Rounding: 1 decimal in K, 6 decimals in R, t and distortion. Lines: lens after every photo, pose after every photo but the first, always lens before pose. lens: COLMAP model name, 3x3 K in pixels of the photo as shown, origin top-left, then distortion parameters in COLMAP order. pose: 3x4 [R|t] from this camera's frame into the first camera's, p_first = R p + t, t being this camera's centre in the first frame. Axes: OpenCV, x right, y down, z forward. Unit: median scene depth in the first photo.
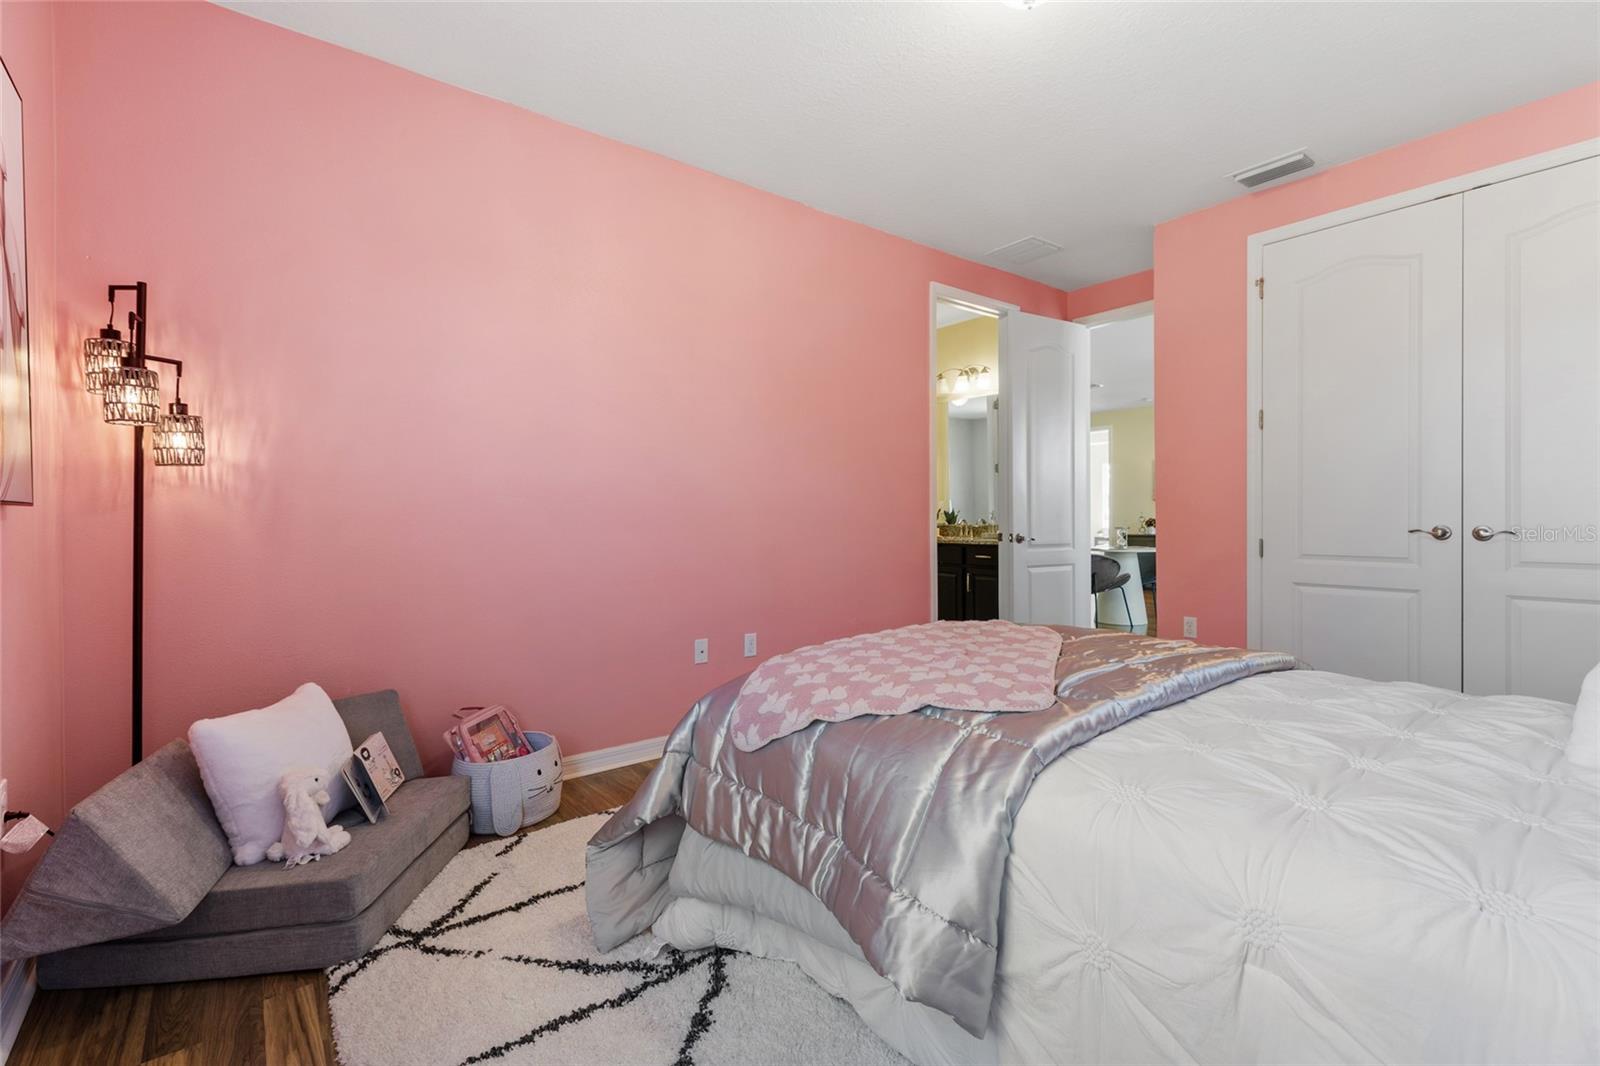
lens RADIAL K [[723.8, 0, 809.8], [0, 723.8, 529.9], [0, 0, 1]] dist [-0.001250, 0.000441]
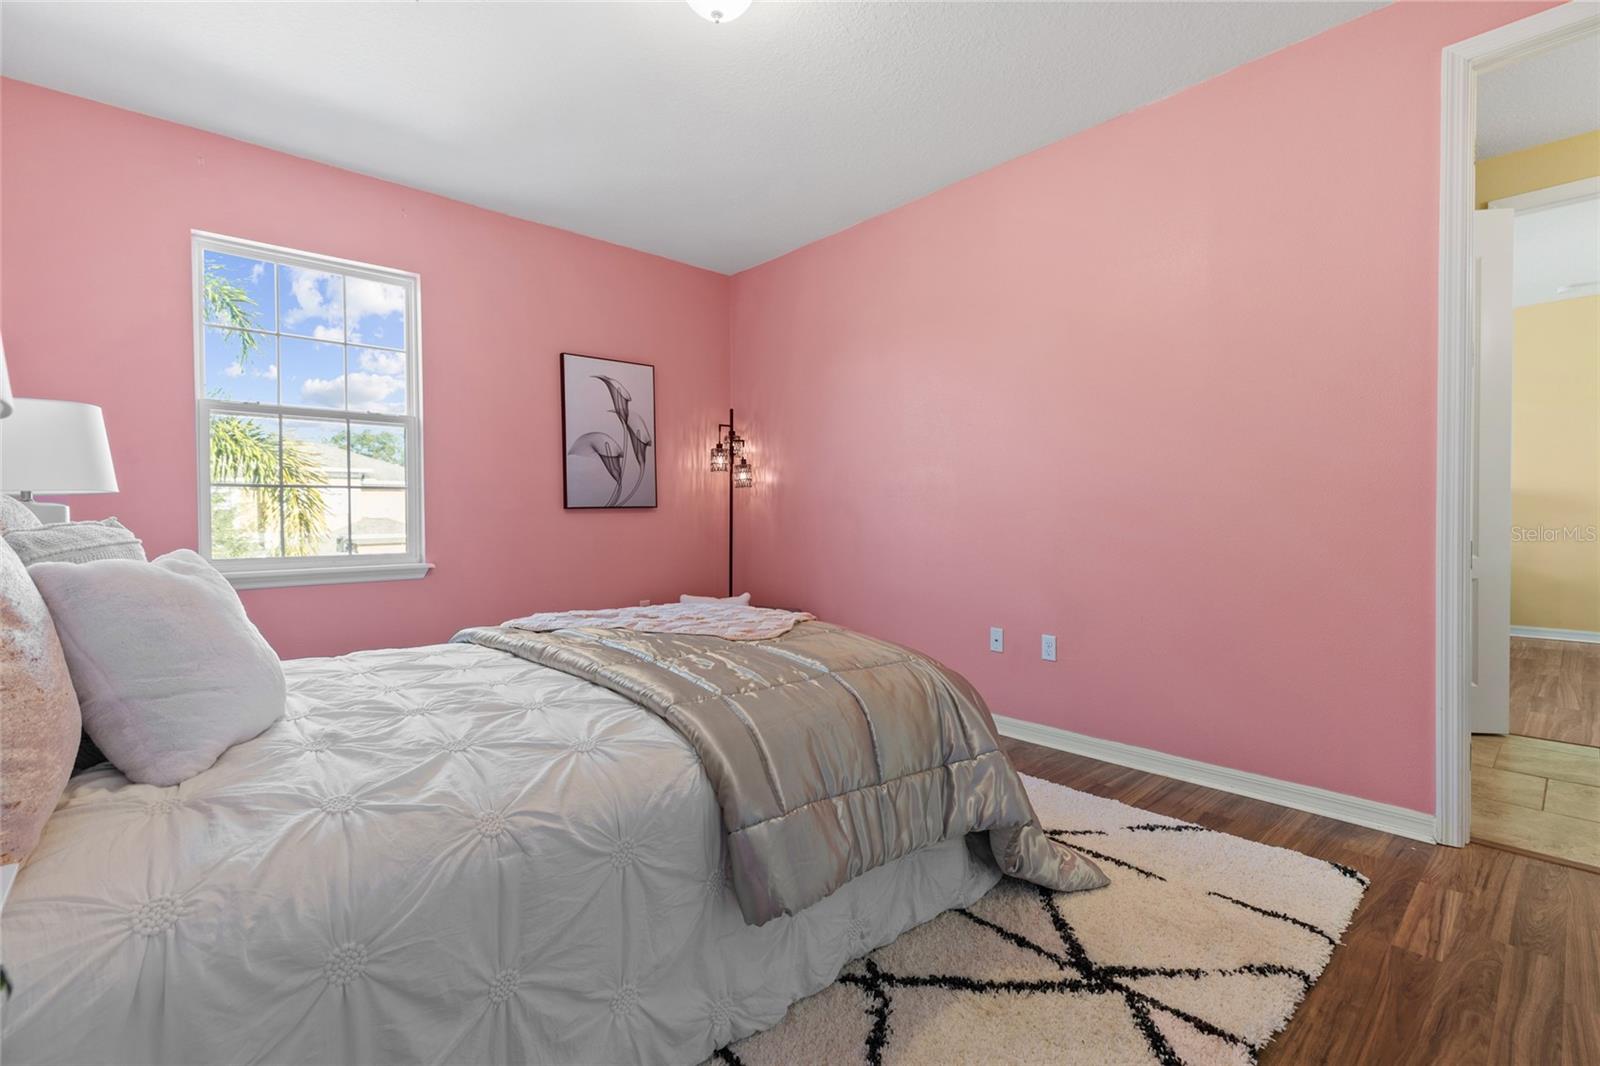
lens RADIAL K [[723.8, 0, 807.9], [0, 723.8, 522.4], [0, 0, 1]] dist [-0.001250, 0.000441]
pose [[0.071030, 0.023726, -0.997192, 1.323604], [-0.004937, 0.999713, 0.023435, -0.034277], [0.997462, 0.003258, 0.071127, 1.020780]]
